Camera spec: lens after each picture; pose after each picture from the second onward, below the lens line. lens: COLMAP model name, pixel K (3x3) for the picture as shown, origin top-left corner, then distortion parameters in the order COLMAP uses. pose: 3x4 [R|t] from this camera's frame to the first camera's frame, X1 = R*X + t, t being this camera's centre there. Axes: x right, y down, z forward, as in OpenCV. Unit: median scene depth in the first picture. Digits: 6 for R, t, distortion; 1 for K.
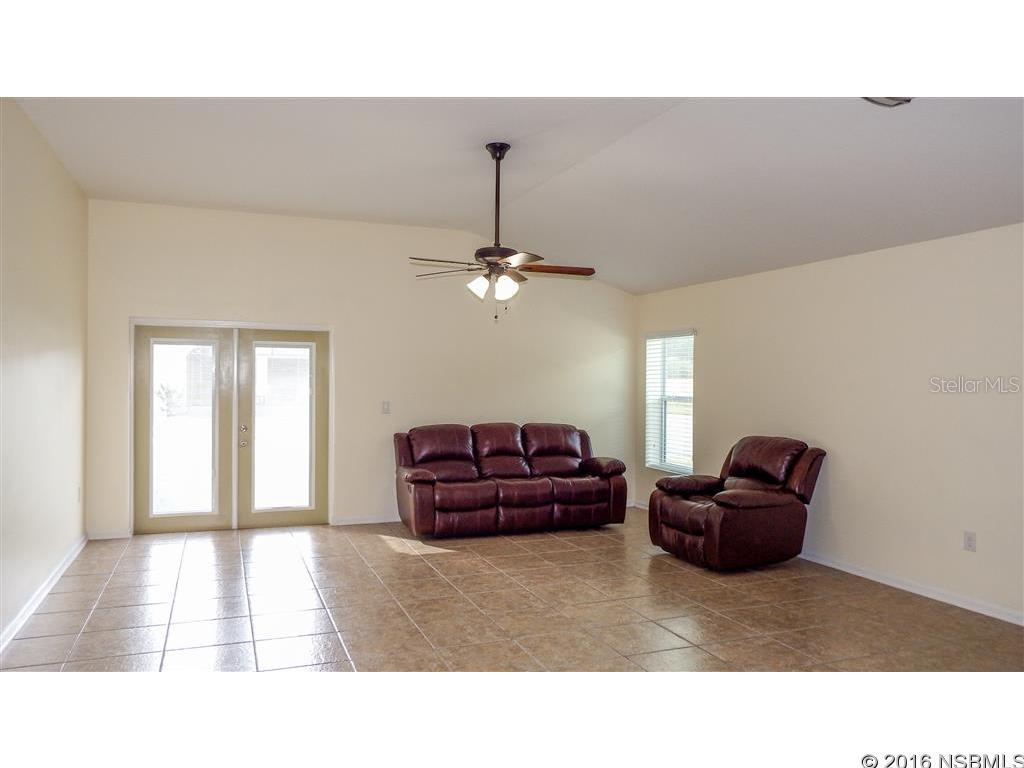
lens RADIAL K [[738.4, 0, 512.0], [0, 738.4, 384.0], [0, 0, 1]] dist [-0.012789, -0.005934]
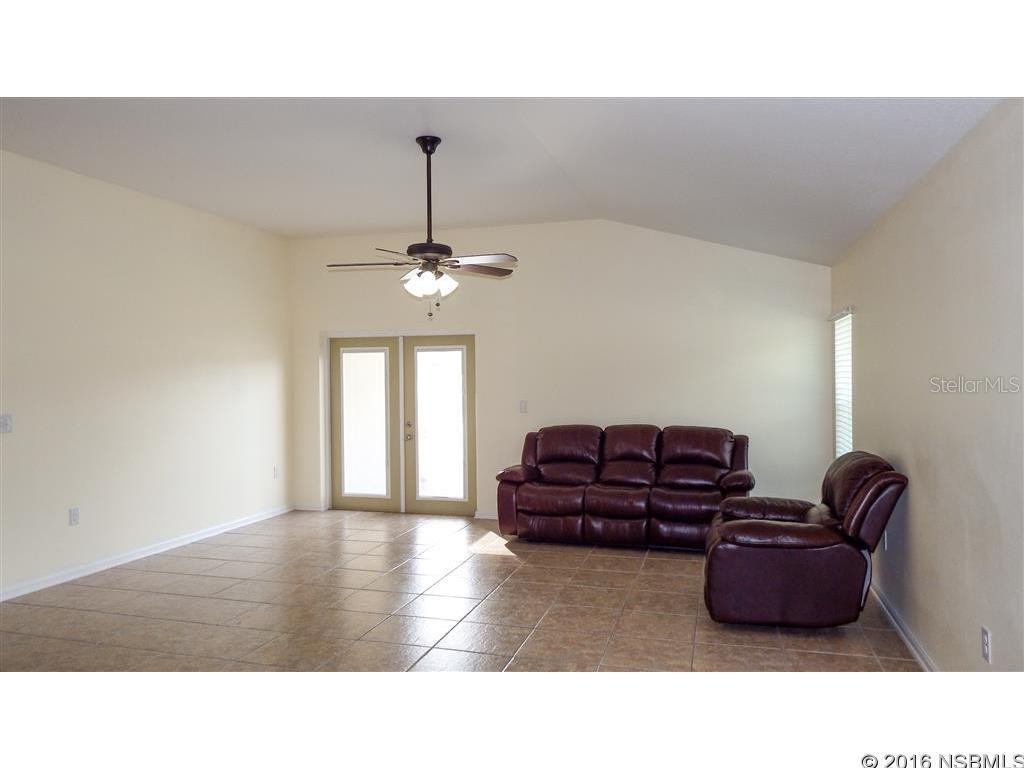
lens RADIAL K [[738.4, 0, 512.0], [0, 738.4, 384.0], [0, 0, 1]] dist [-0.012789, -0.005934]
pose [[0.787970, -0.011398, -0.615608, 0.465041], [0.011839, 0.999924, -0.003360, 0.004152], [0.615599, -0.004640, 0.788046, 0.208889]]
